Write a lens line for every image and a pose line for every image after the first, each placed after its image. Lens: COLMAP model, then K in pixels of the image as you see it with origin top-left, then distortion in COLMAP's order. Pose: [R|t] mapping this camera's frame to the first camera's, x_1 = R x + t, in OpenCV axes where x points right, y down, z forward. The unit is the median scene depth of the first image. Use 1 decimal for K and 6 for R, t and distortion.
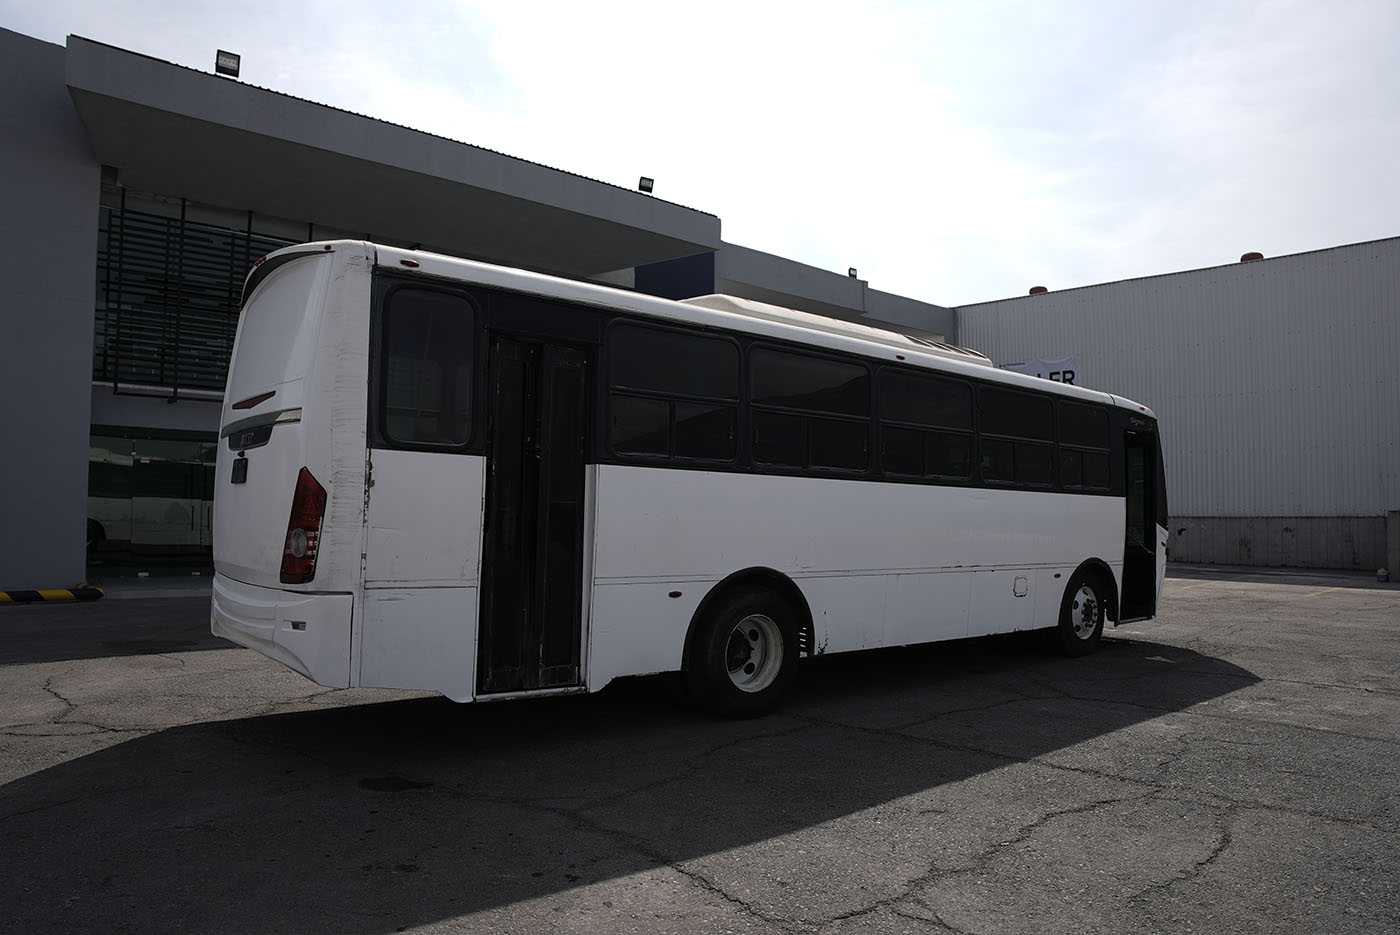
lens RADIAL K [[963.7, 0, 693.3], [0, 963.7, 476.3], [0, 0, 1]] dist [-0.117419, 0.040737]
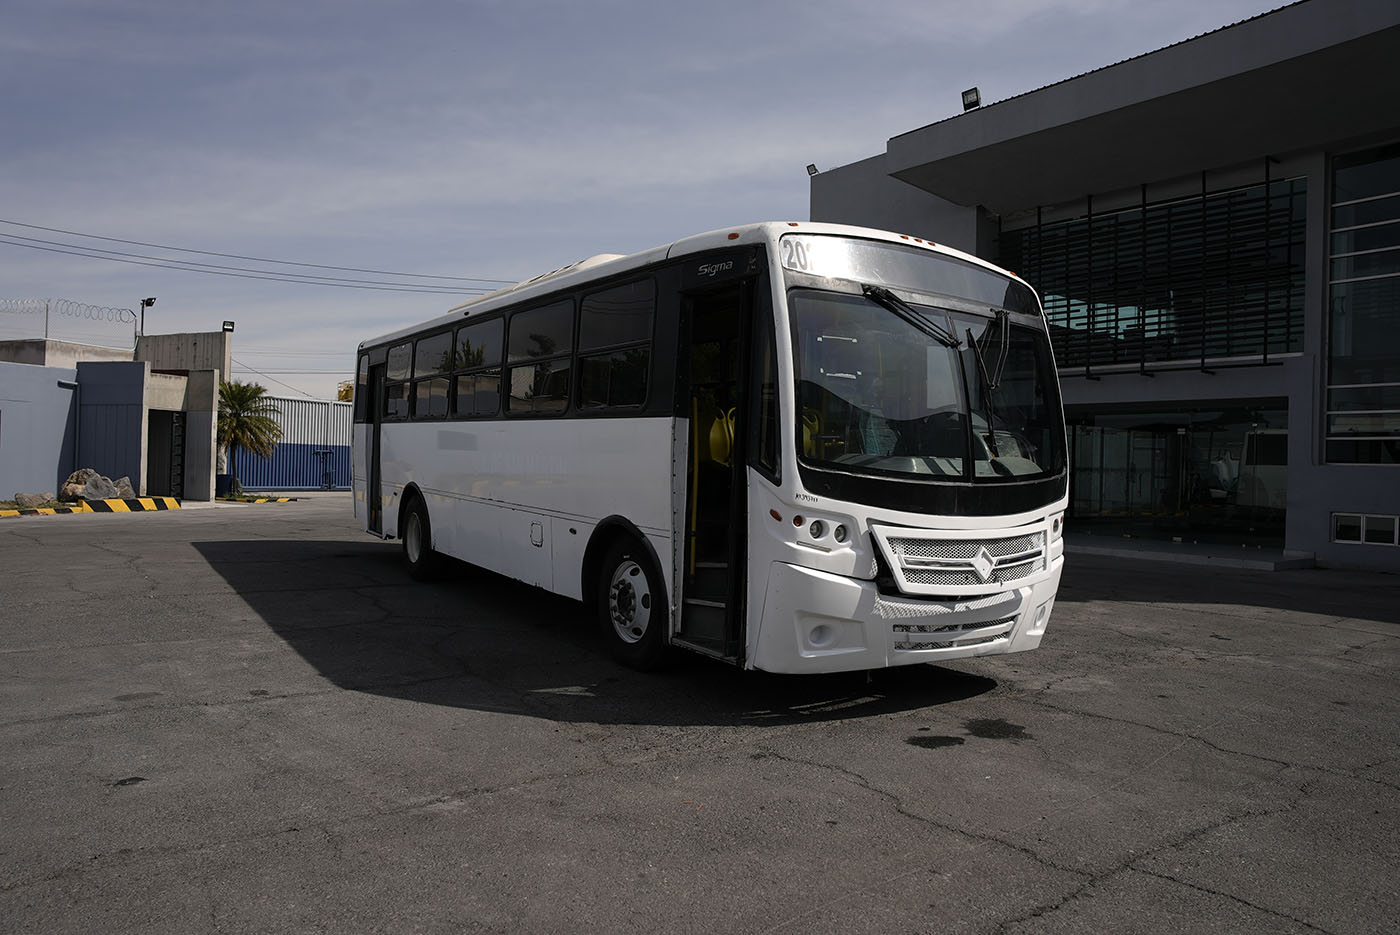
lens RADIAL K [[963.7, 0, 722.7], [0, 963.7, 481.1], [0, 0, 1]] dist [-0.117419, 0.040737]
pose [[-0.108049, 0.004943, -0.994133, 0.737082], [0.006715, 0.999968, 0.004242, 0.042372], [0.994123, -0.006217, -0.108079, 0.792108]]
